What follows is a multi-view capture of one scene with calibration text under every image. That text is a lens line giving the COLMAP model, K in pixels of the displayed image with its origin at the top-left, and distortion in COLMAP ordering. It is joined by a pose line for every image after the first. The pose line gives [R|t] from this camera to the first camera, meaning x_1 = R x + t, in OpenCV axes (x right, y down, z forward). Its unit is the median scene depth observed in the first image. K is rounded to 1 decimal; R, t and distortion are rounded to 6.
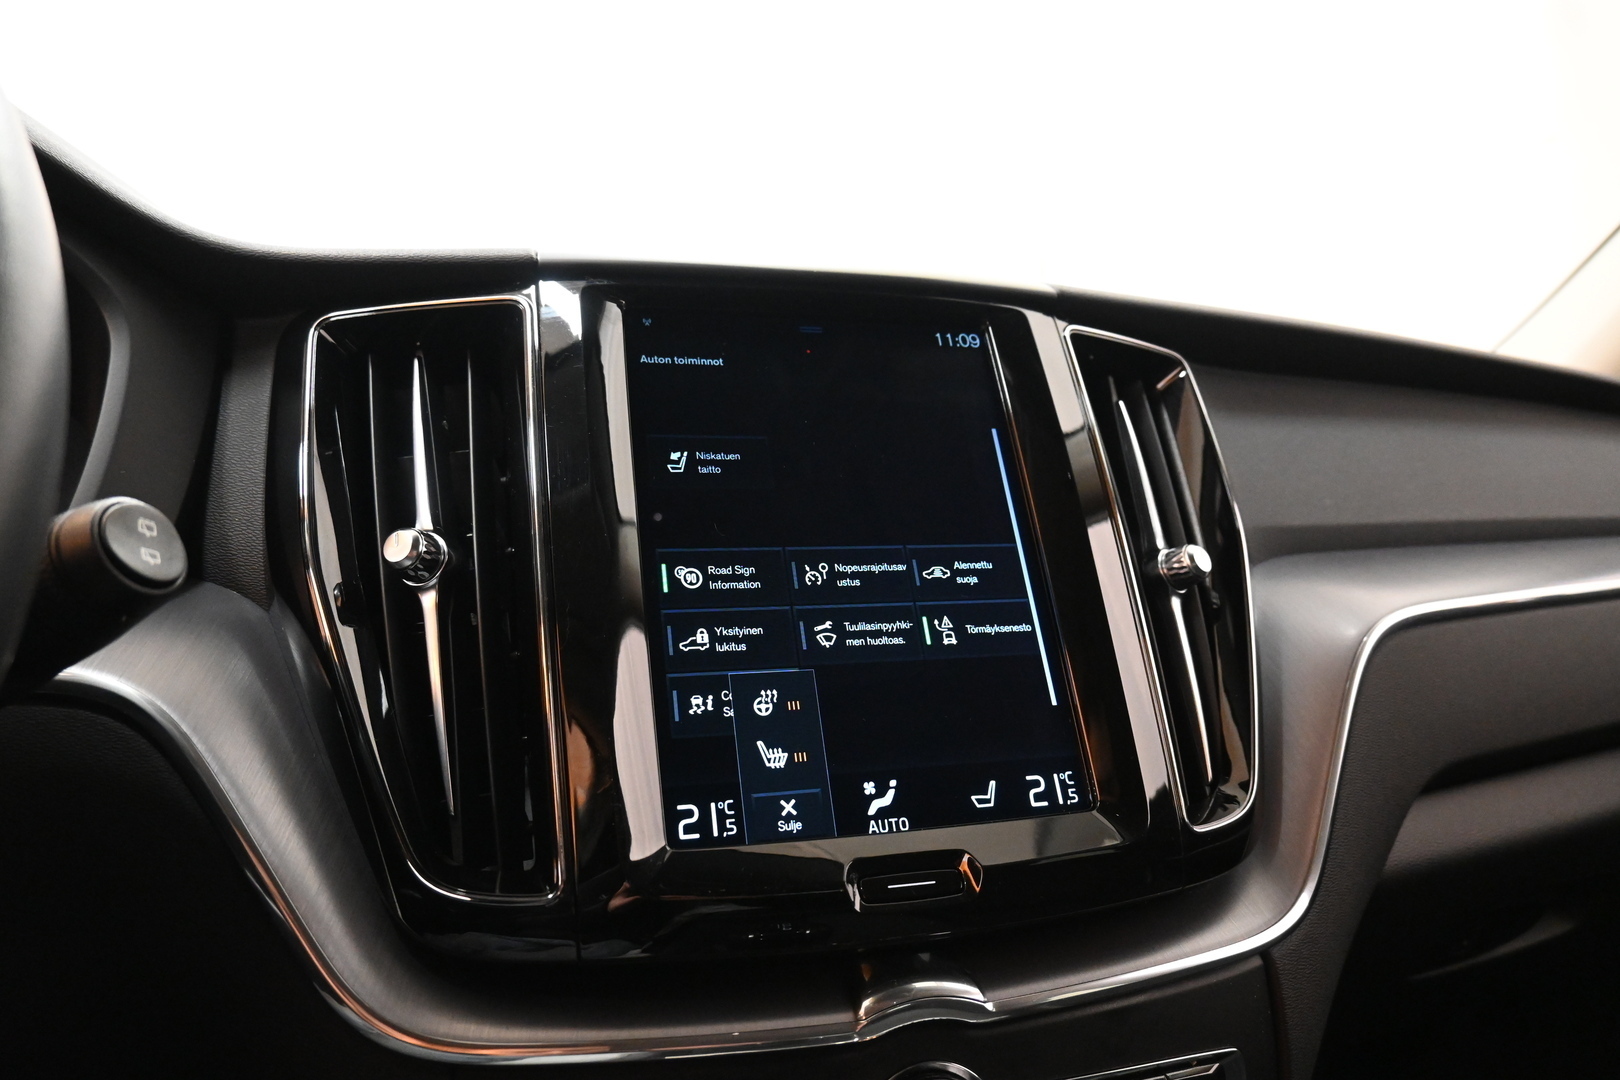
lens RADIAL K [[1098.4, 0, 810.0], [0, 1098.4, 540.0], [0, 0, 1]] dist [-0.005016, -0.001086]
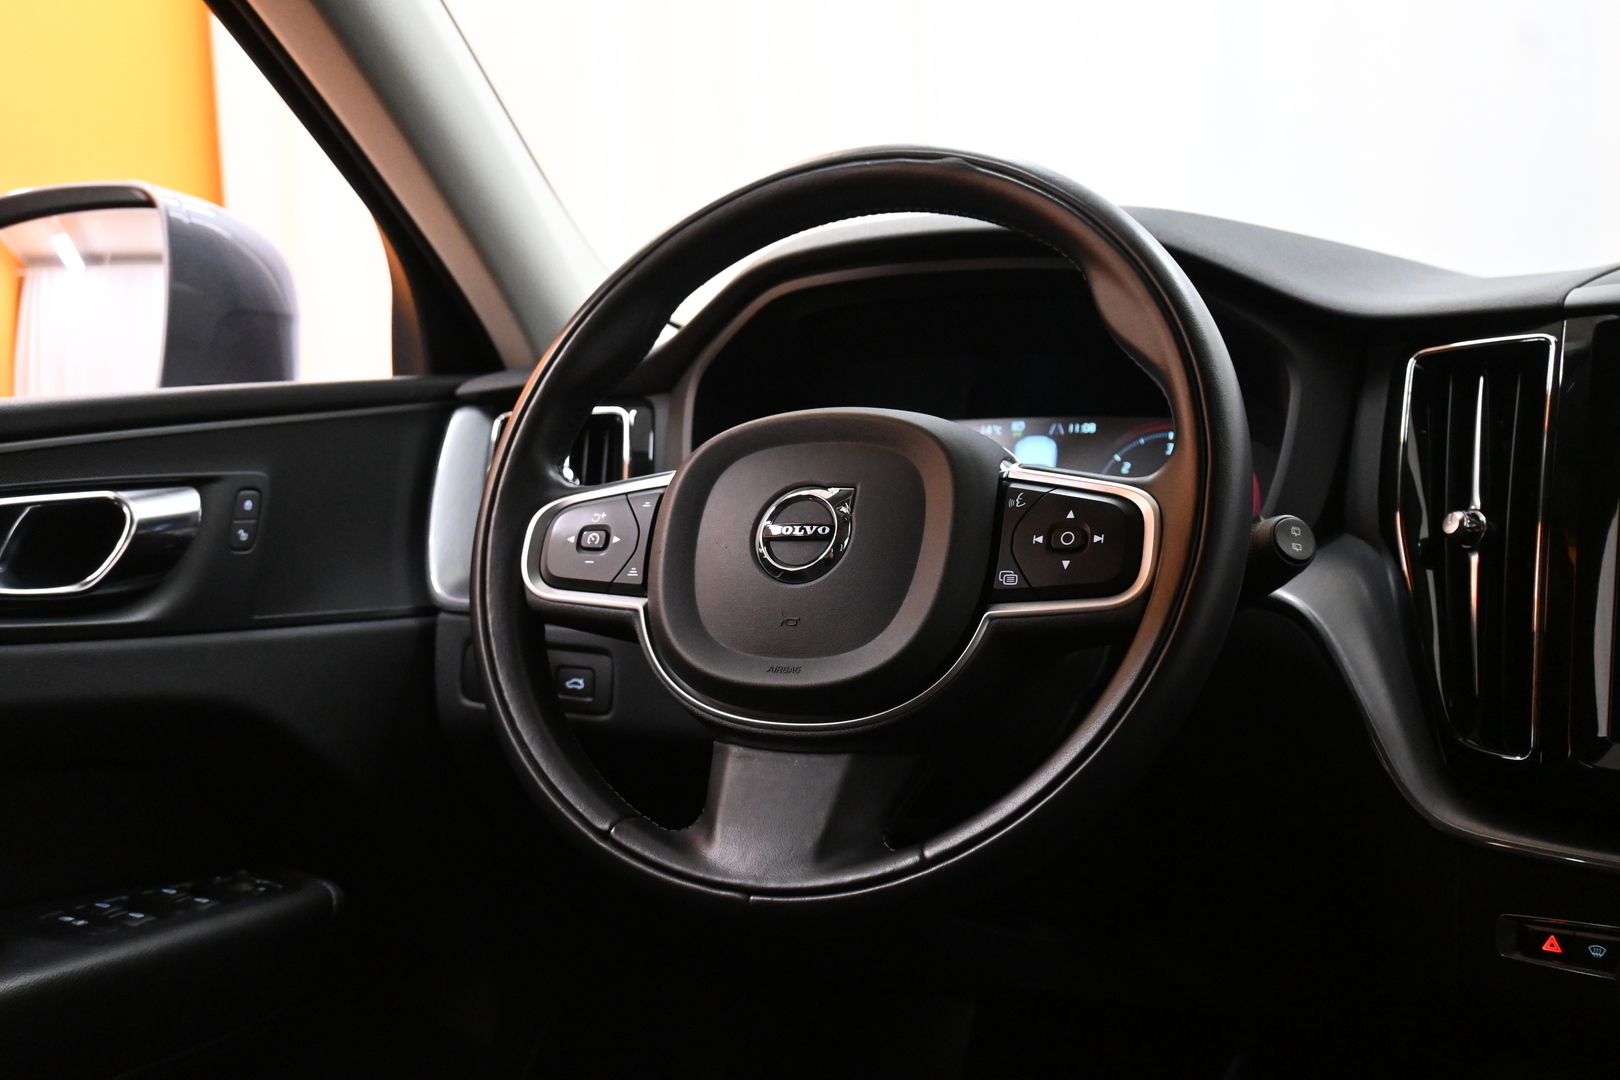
lens RADIAL K [[1679.6, 0, 810.0], [0, 1679.6, 540.0], [0, 0, 1]] dist [0.016536, 0.006882]
pose [[0.628529, 0.069004, -0.774719, 0.847504], [0.058423, 0.989054, 0.135493, -0.327590], [0.775588, -0.130423, 0.617618, -1.099697]]
